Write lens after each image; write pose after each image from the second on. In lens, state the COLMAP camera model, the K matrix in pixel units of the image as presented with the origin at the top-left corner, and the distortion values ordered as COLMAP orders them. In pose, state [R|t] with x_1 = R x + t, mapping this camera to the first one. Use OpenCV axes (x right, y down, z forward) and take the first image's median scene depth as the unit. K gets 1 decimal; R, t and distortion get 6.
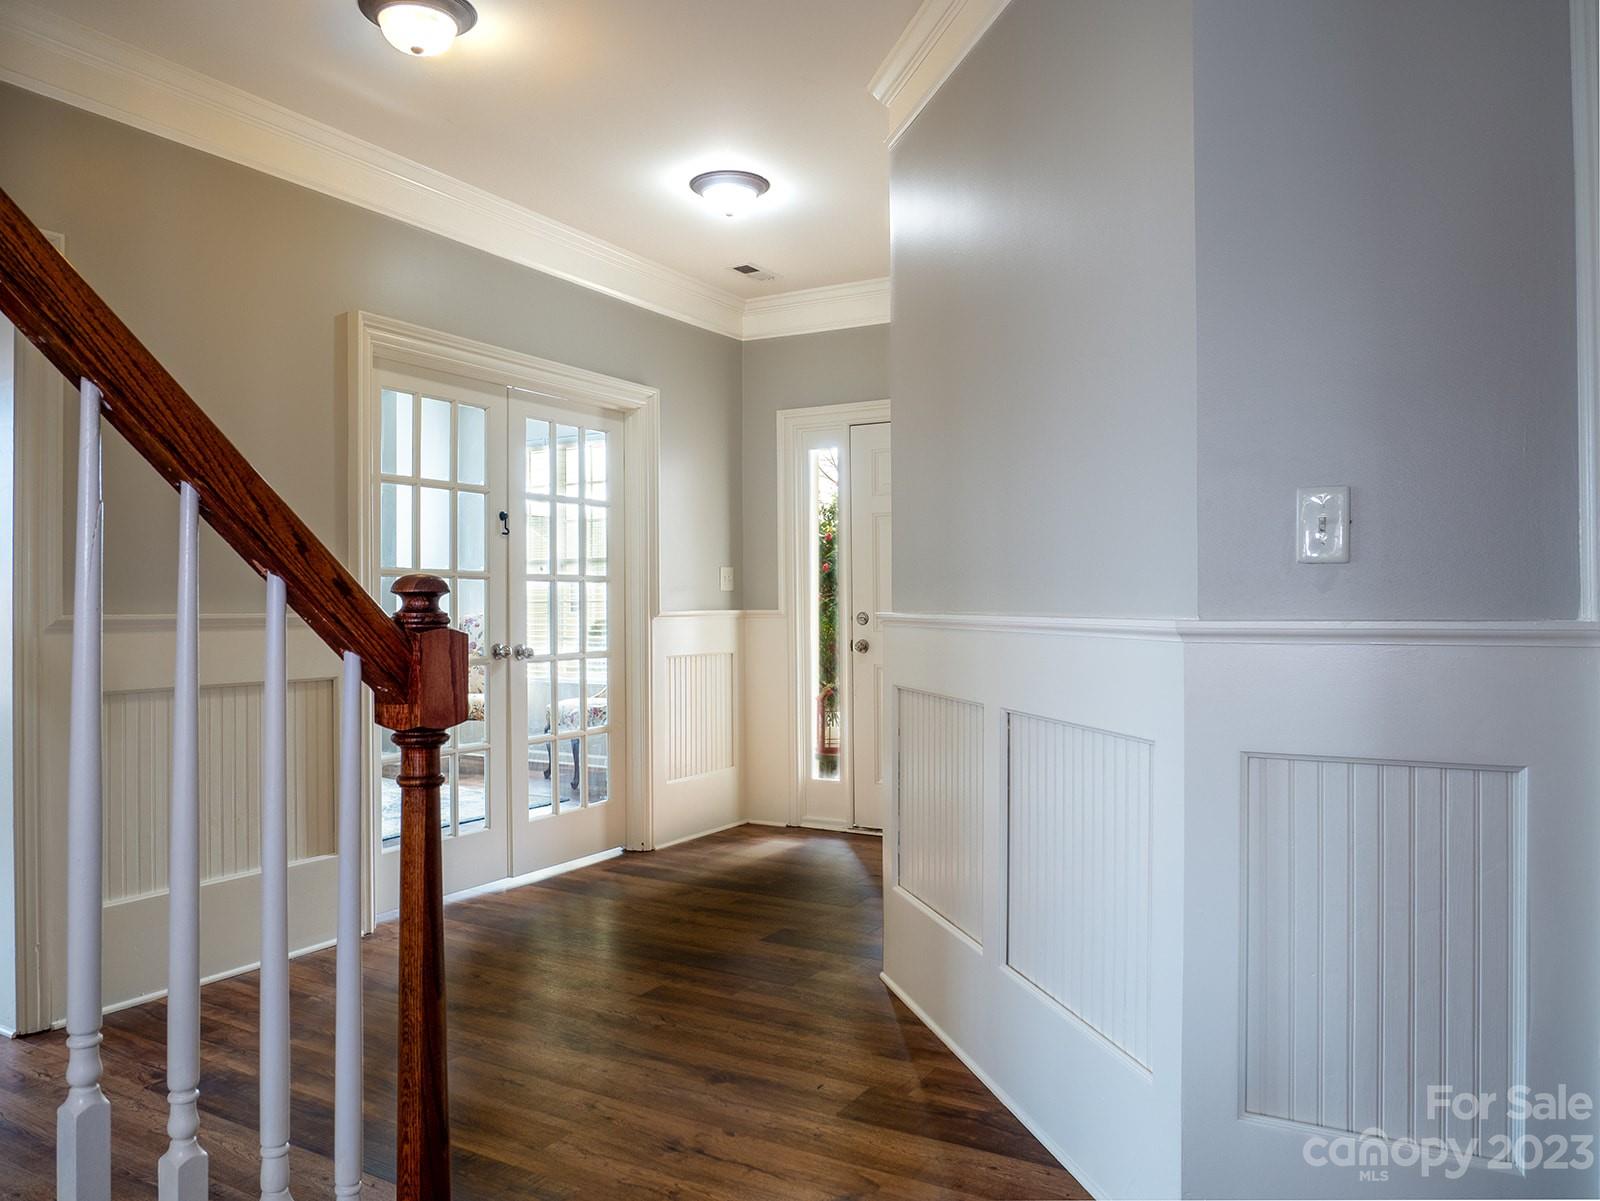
lens RADIAL K [[1160.6, 0, 802.0], [0, 1160.6, 596.1], [0, 0, 1]] dist [-0.041223, 0.007204]
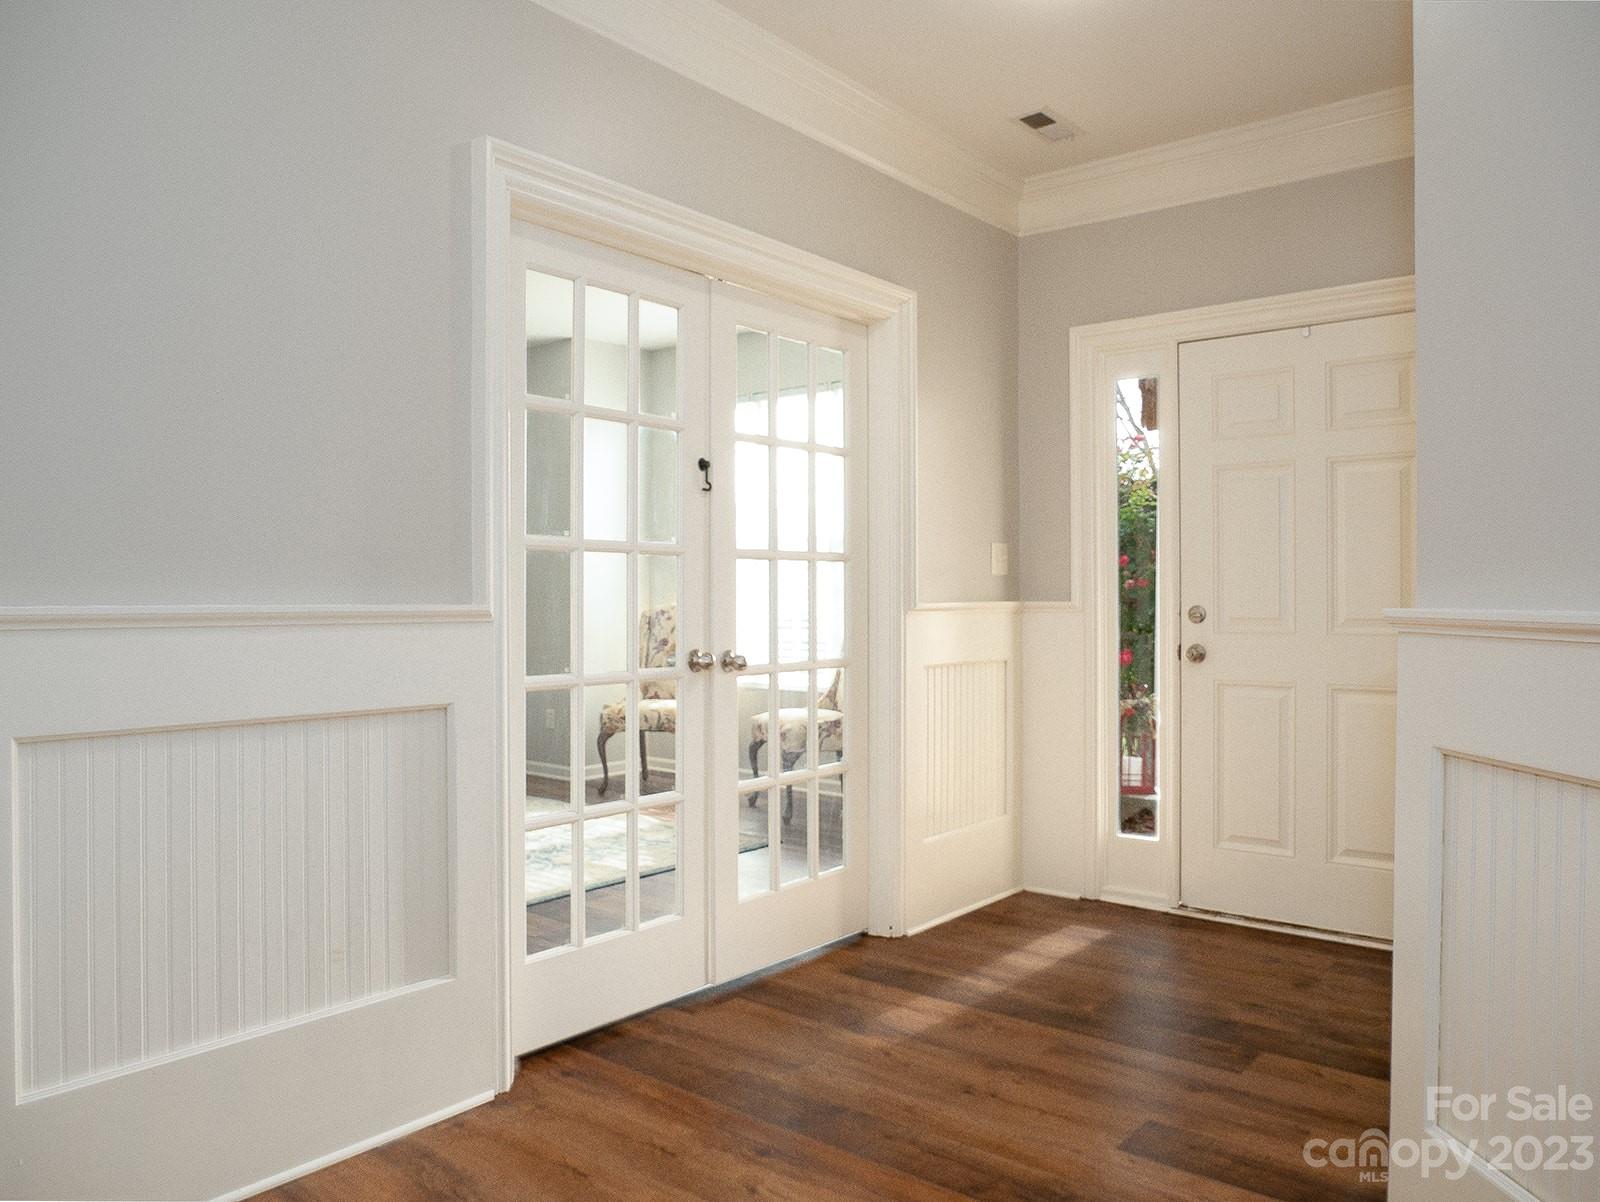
lens RADIAL K [[1160.6, 0, 802.0], [0, 1160.6, 596.6], [0, 0, 1]] dist [-0.041223, 0.007204]
pose [[0.986847, 0.004715, -0.161589, -0.076883], [-0.003392, 0.999958, 0.008457, 0.003536], [0.161622, -0.007798, 0.986822, 0.284335]]
